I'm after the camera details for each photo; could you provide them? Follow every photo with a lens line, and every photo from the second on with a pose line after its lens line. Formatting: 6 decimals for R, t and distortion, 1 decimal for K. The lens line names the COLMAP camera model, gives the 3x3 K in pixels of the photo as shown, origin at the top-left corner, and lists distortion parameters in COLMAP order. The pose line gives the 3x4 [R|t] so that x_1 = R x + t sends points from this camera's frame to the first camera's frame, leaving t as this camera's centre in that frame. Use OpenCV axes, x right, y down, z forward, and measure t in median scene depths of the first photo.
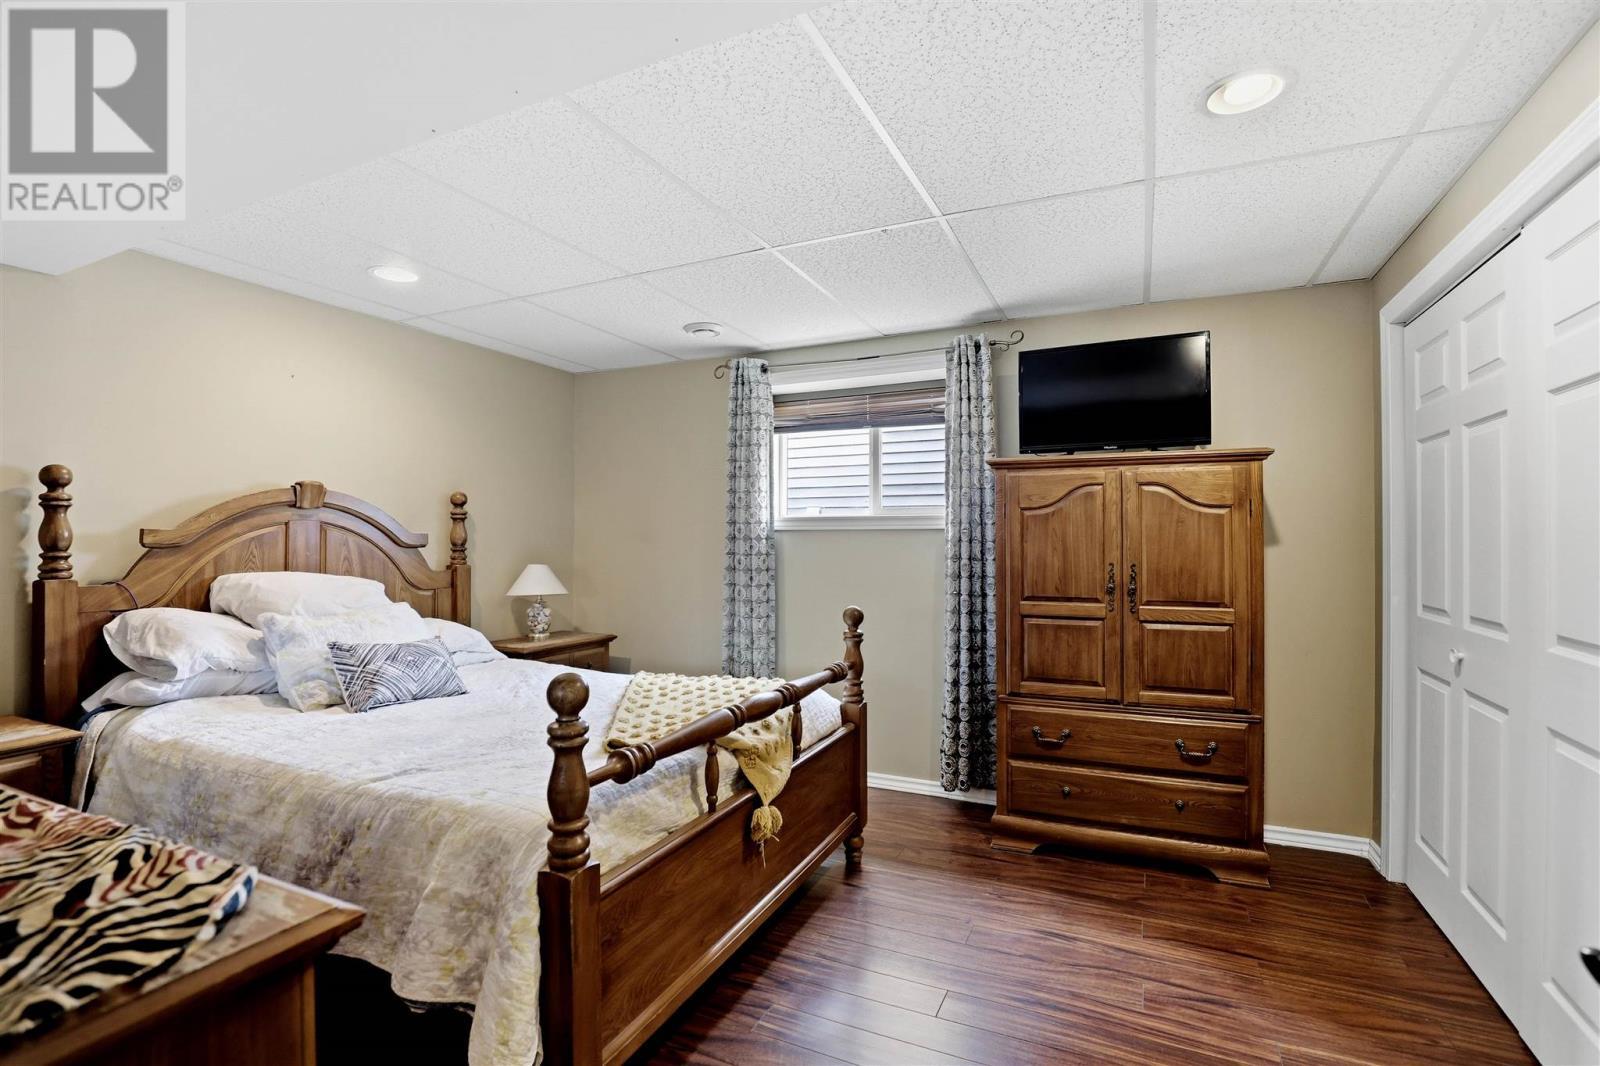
lens RADIAL K [[739.6, 0, 809.6], [0, 739.6, 536.6], [0, 0, 1]] dist [-0.030058, 0.000556]
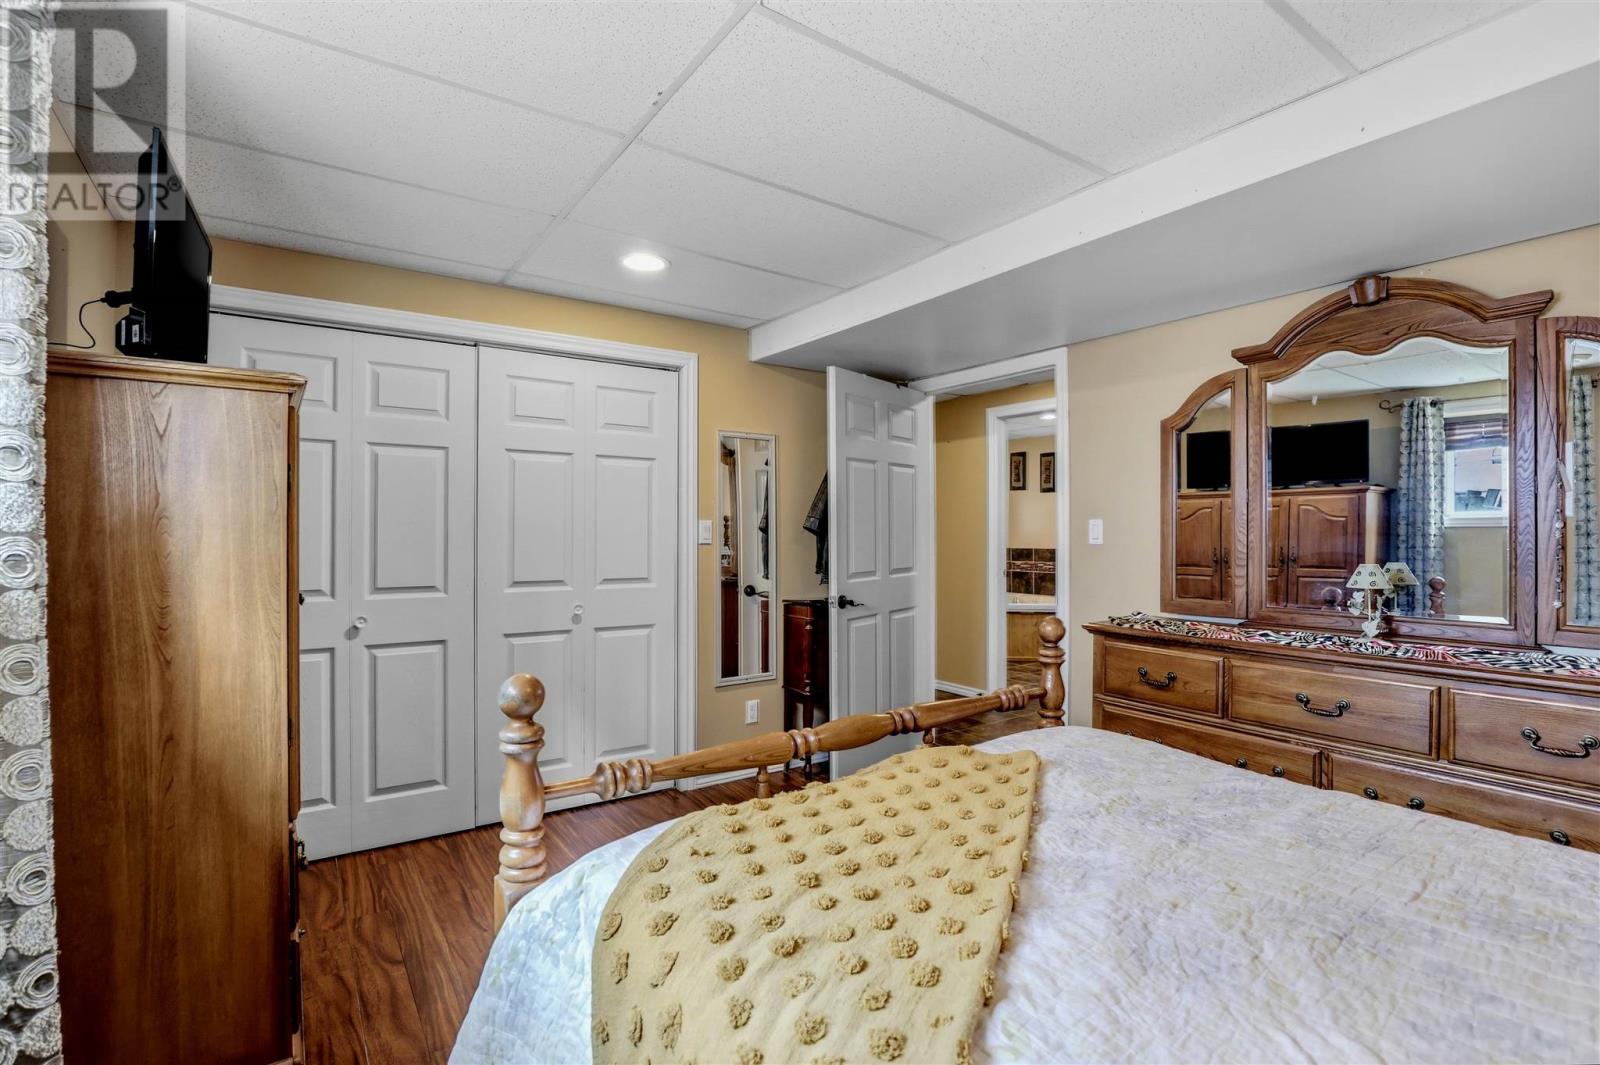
lens RADIAL K [[739.6, 0, 809.6], [0, 739.6, 536.1], [0, 0, 1]] dist [-0.030058, 0.000556]
pose [[-0.863664, -0.006087, 0.504032, -0.316046], [-0.003819, 0.999977, 0.005532, 0.003483], [-0.504054, 0.002853, -0.863667, 1.263415]]
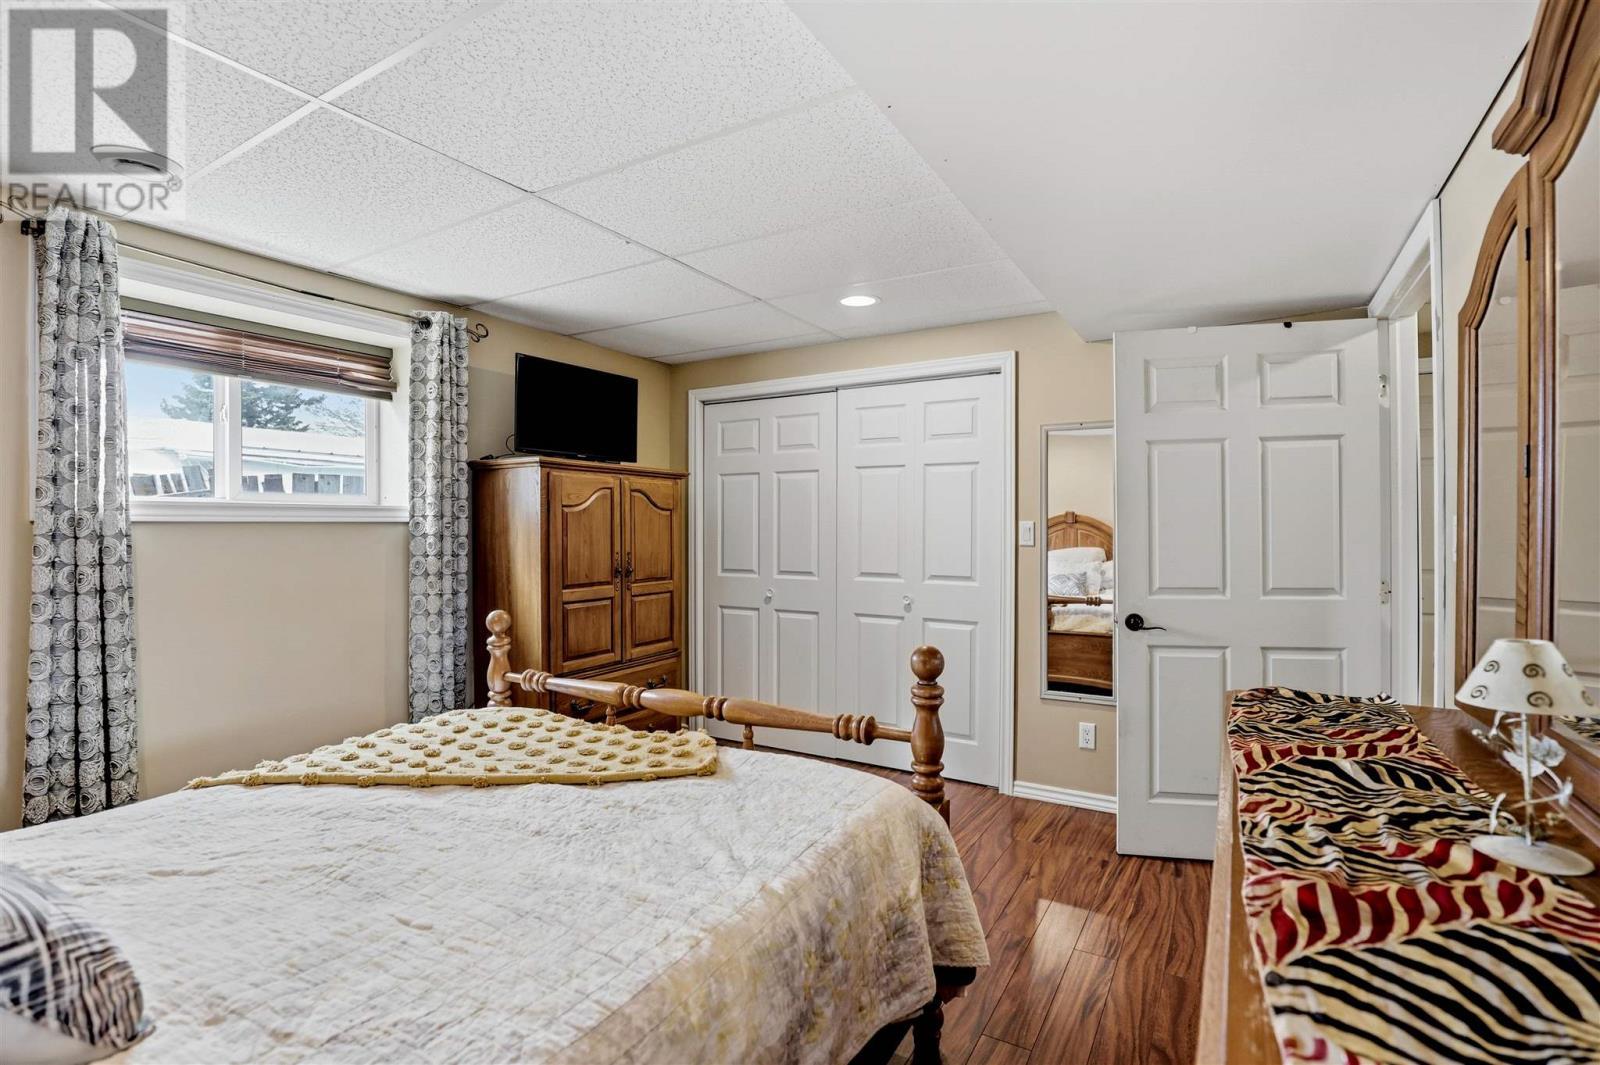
lens RADIAL K [[739.6, 0, 809.6], [0, 739.6, 536.1], [0, 0, 1]] dist [-0.030058, 0.000556]
pose [[0.099323, -0.012197, 0.994980, -0.753644], [0.000480, 0.999925, 0.012209, -0.005400], [-0.995055, -0.000735, 0.099322, 0.522440]]
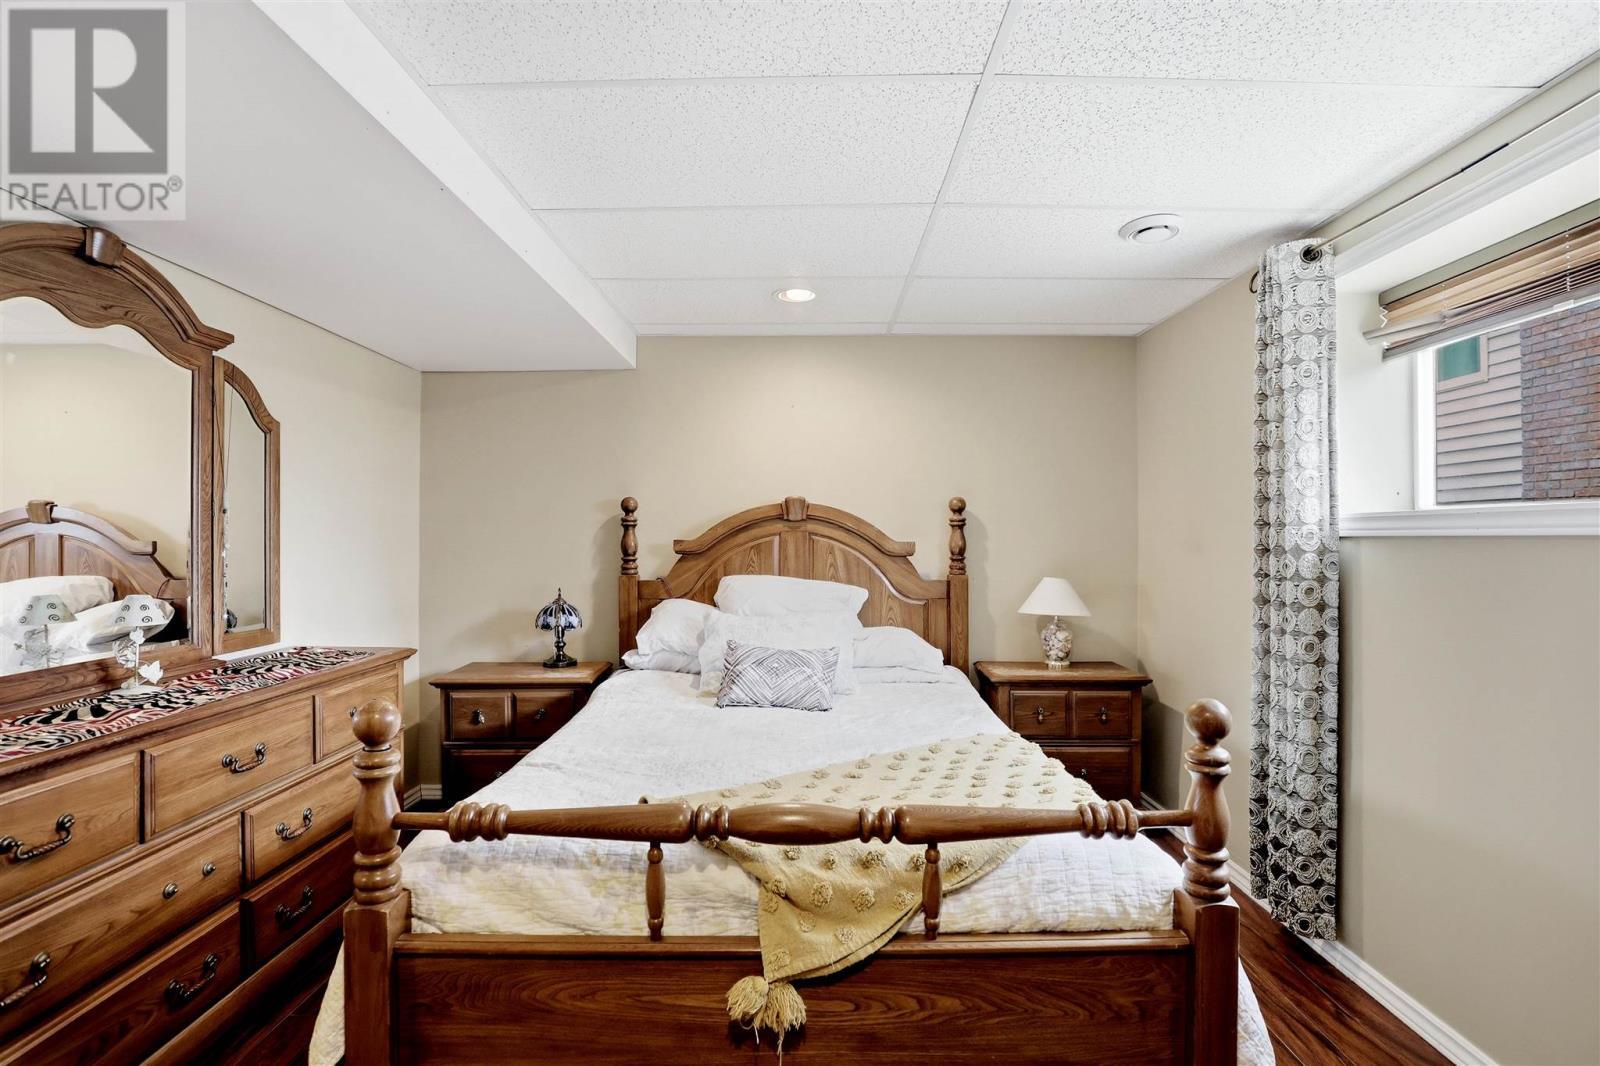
lens RADIAL K [[739.6, 0, 809.6], [0, 739.6, 536.6], [0, 0, 1]] dist [-0.030058, 0.000556]
pose [[0.413706, -0.002341, -0.910408, 0.381471], [0.004078, 0.999991, -0.000718, -0.013206], [0.910402, -0.003415, 0.413712, 0.549967]]
